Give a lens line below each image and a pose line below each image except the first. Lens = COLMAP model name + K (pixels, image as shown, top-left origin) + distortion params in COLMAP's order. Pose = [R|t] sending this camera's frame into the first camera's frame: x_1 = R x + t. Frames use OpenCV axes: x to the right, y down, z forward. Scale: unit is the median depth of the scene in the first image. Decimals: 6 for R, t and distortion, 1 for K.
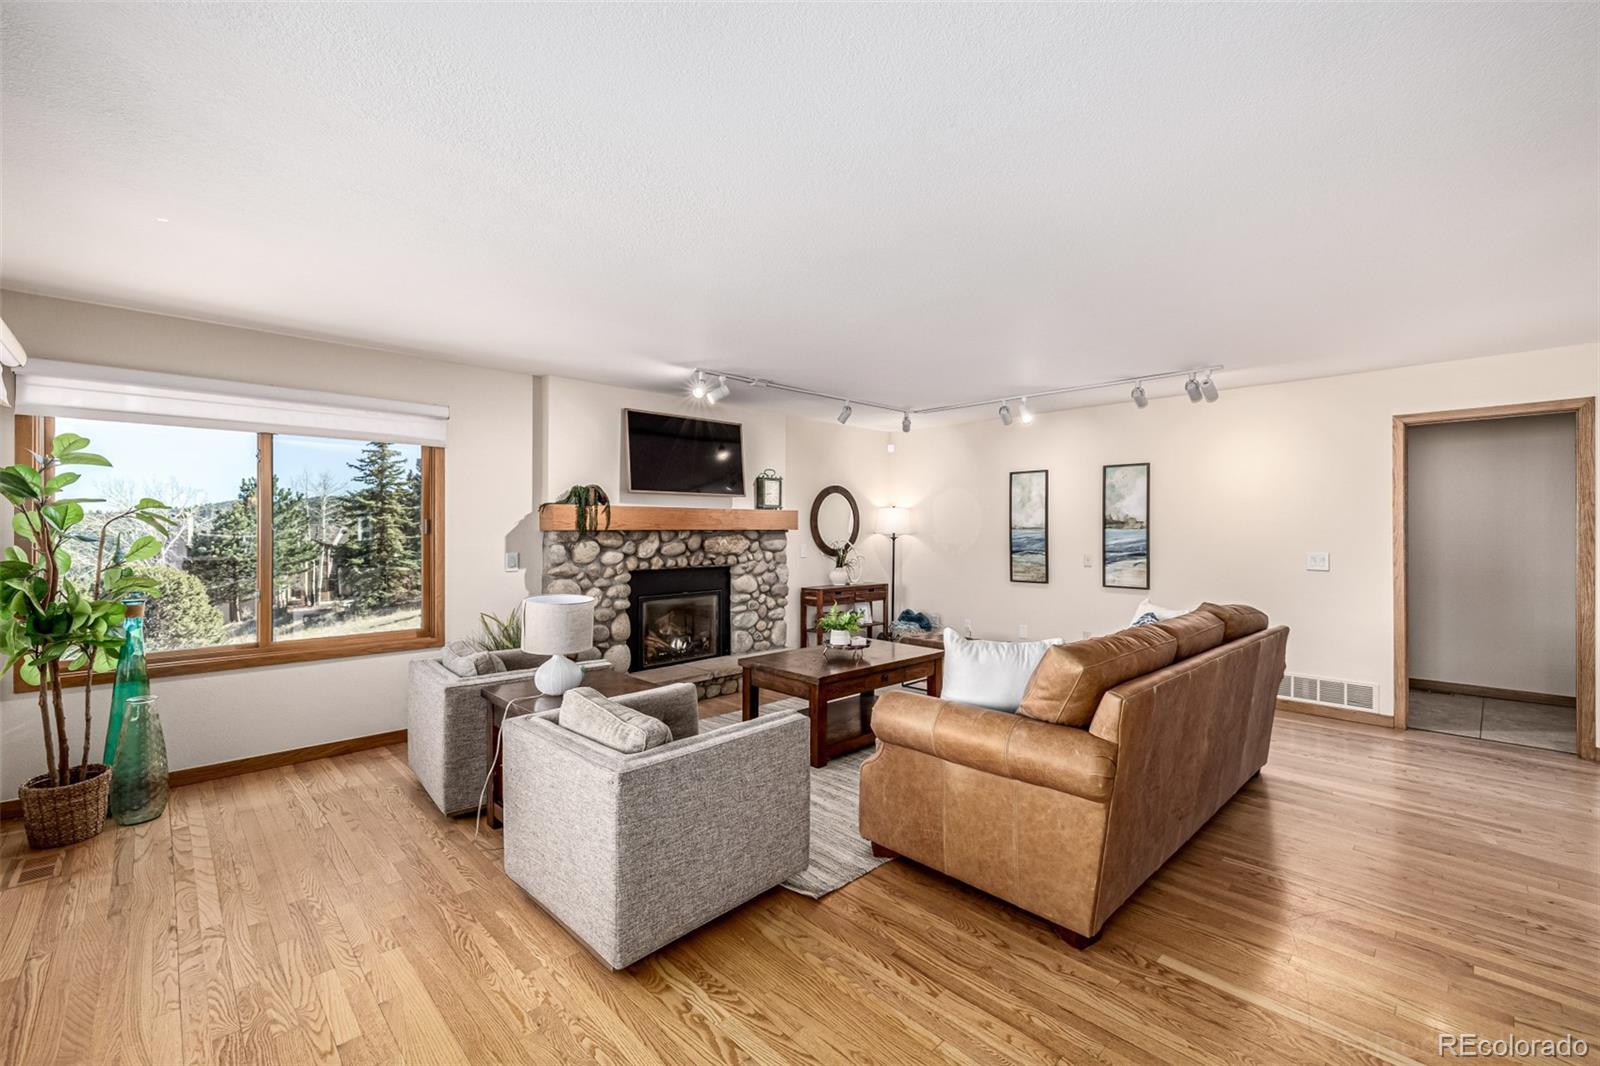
lens RADIAL K [[668.8, 0, 805.8], [0, 668.8, 530.1], [0, 0, 1]] dist [0.000400, 0.000008]
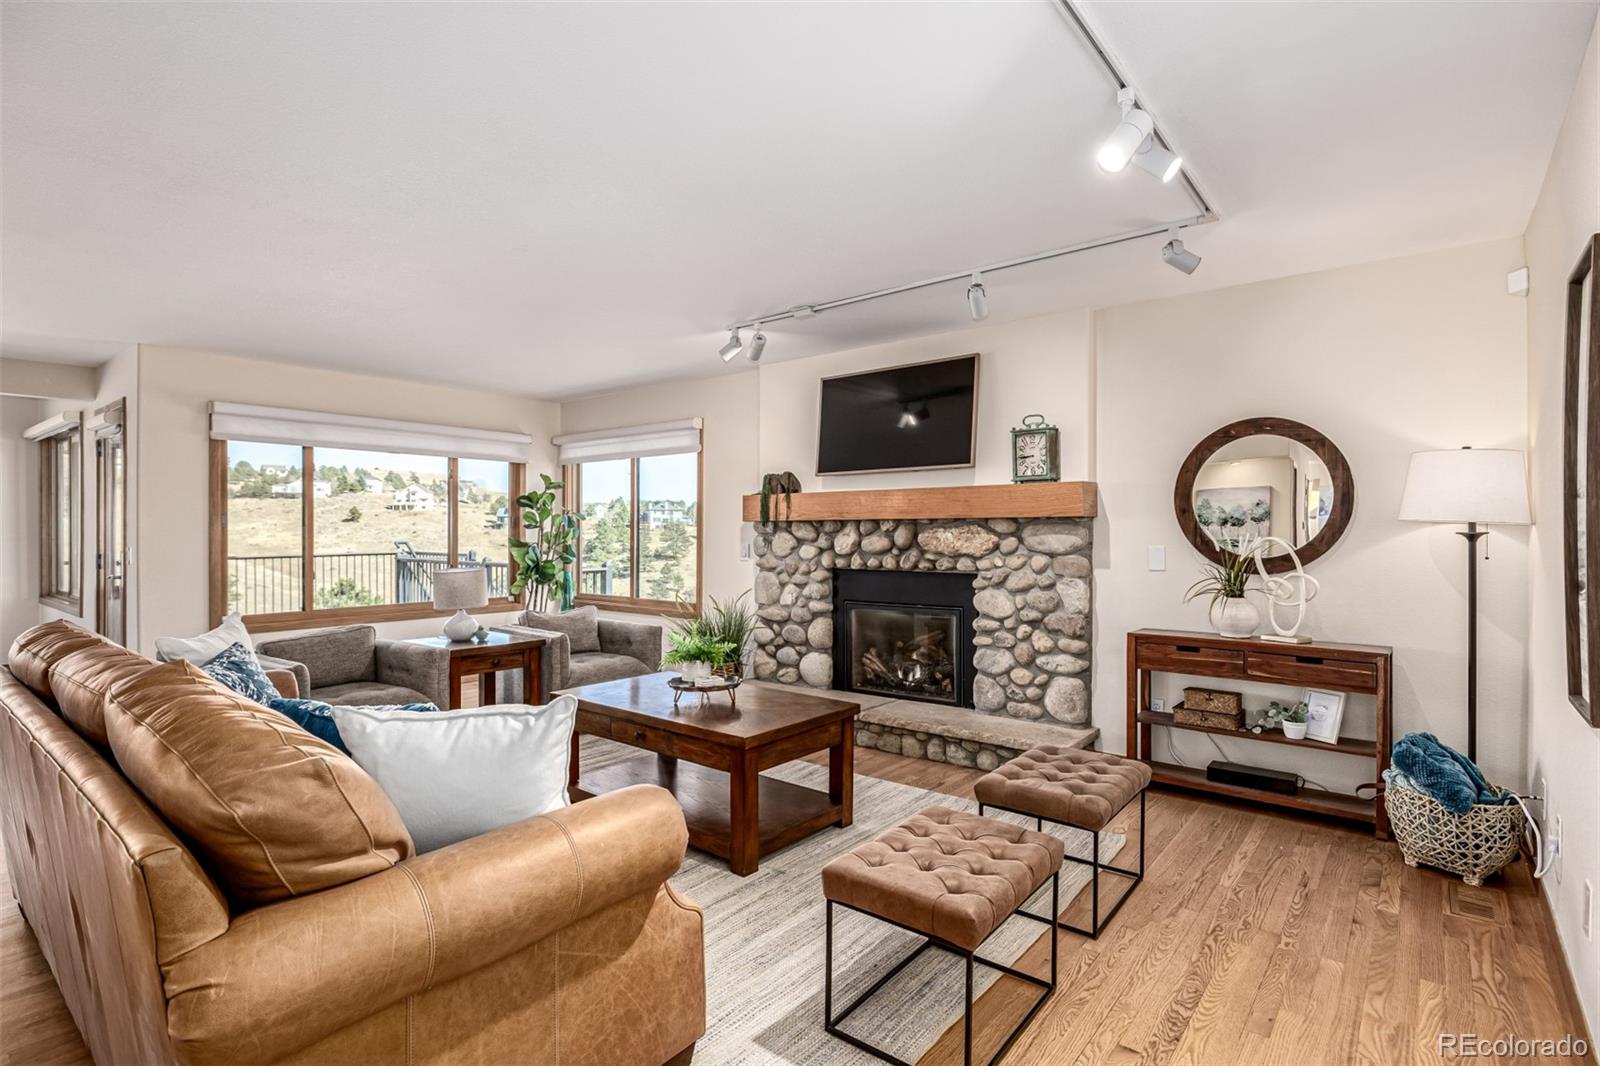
lens RADIAL K [[784.8, 0, 802.4], [0, 784.8, 531.5], [0, 0, 1]] dist [-0.005064, -0.000207]
pose [[0.119713, -0.000307, -0.992809, 0.665064], [-0.000116, 1.000000, -0.000323, 0.013373], [0.992809, 0.000153, 0.119713, 0.780348]]
